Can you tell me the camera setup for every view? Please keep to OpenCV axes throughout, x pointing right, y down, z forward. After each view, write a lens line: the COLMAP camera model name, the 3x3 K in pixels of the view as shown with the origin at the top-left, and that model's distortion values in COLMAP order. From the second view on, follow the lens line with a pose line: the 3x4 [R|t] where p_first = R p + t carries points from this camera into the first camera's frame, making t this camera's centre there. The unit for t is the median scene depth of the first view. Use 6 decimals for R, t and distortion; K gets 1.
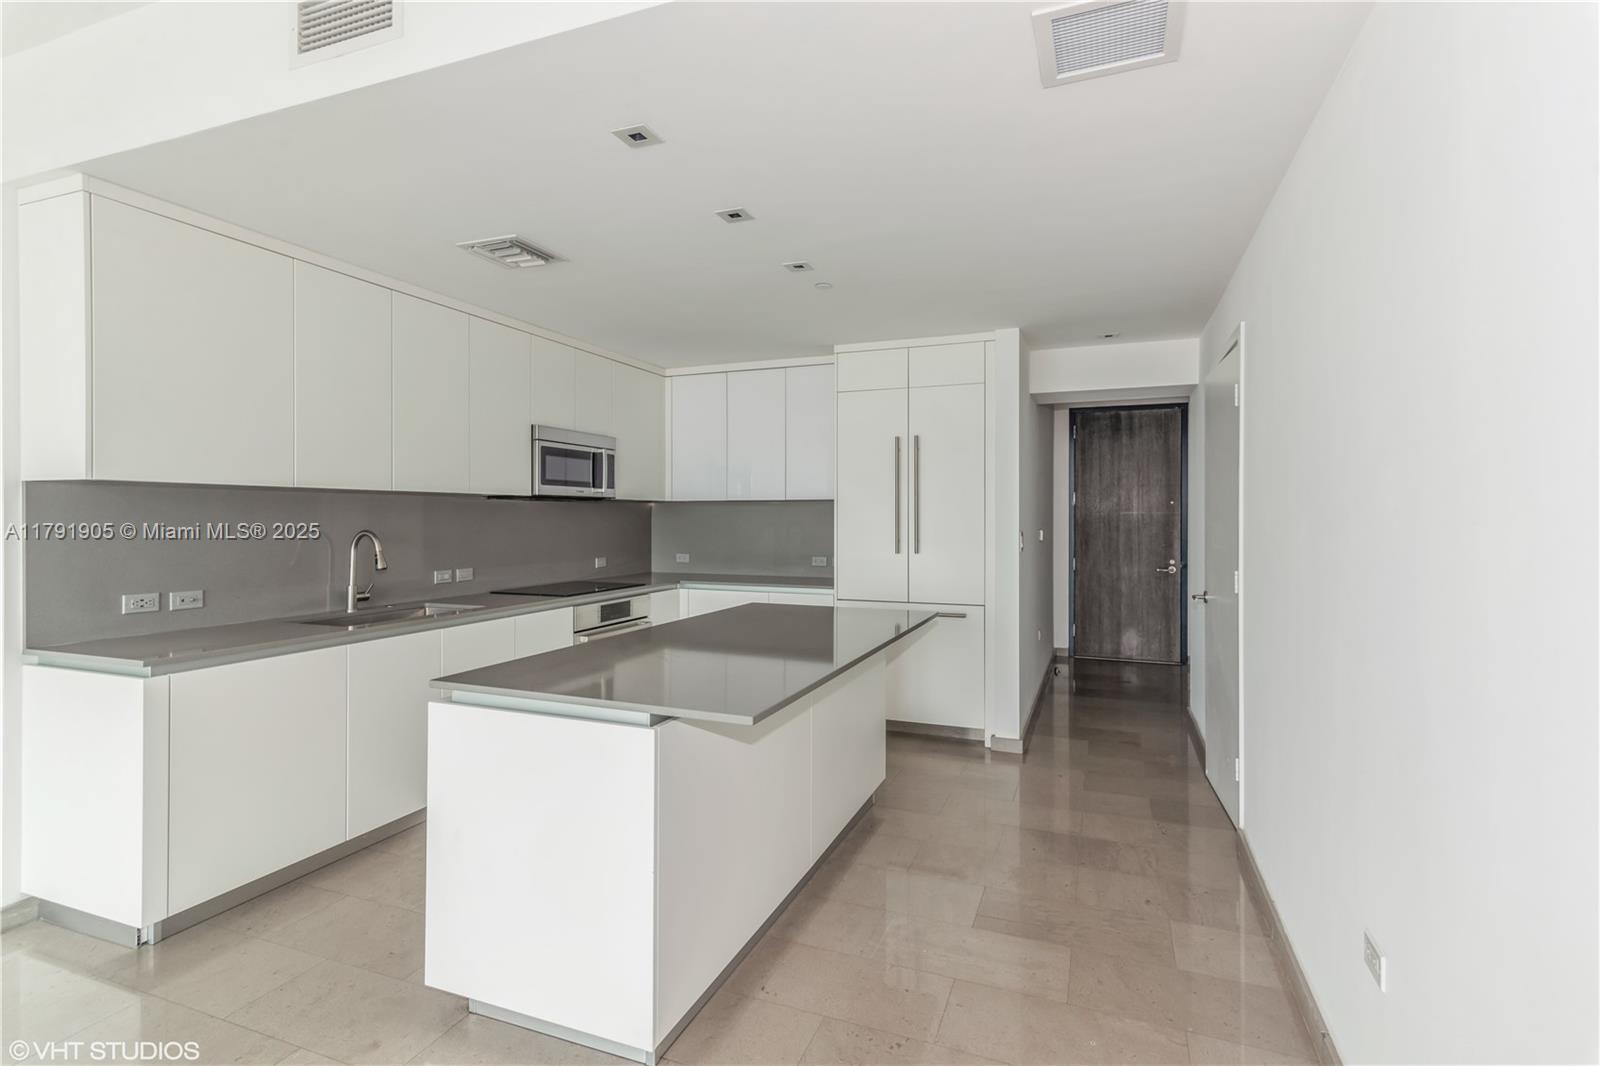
lens RADIAL K [[770.8, 0, 799.0], [0, 770.8, 525.0], [0, 0, 1]] dist [0.015747, -0.000380]
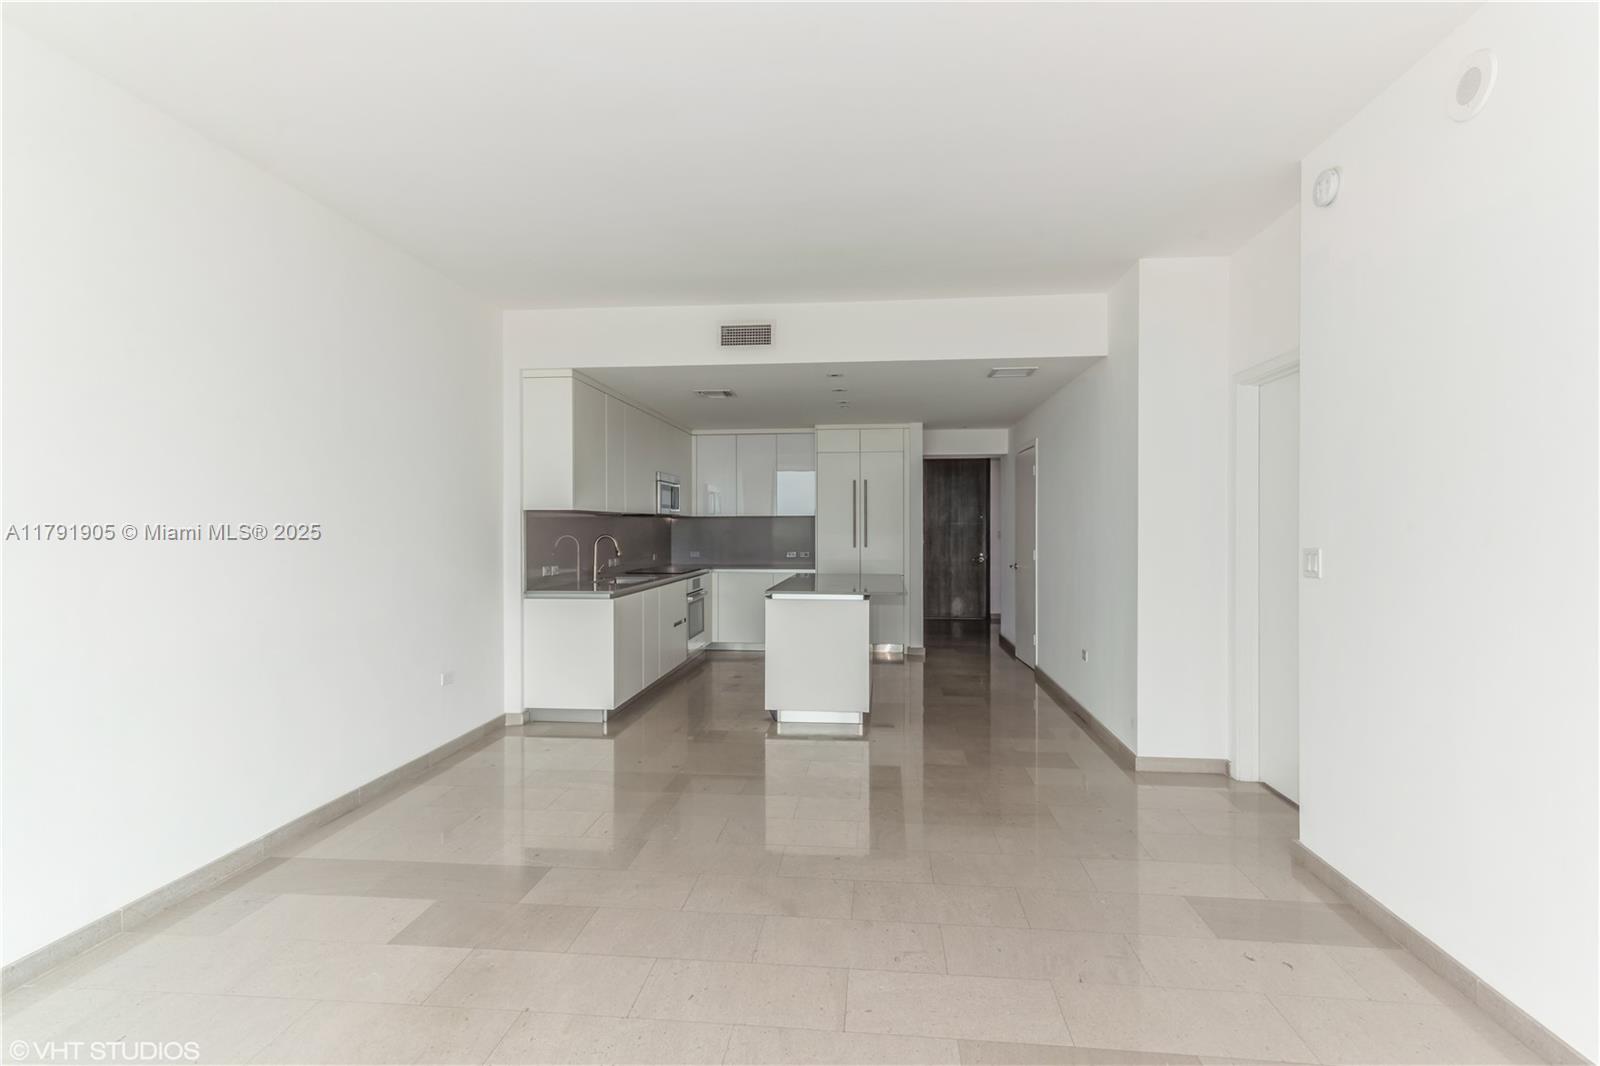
lens RADIAL K [[770.8, 0, 802.1], [0, 770.8, 531.7], [0, 0, 1]] dist [0.015747, -0.000380]
pose [[0.961429, -0.005865, 0.274991, -0.307173], [0.007375, 0.999963, -0.004458, 0.005838], [-0.274955, 0.006314, 0.961436, -0.421997]]
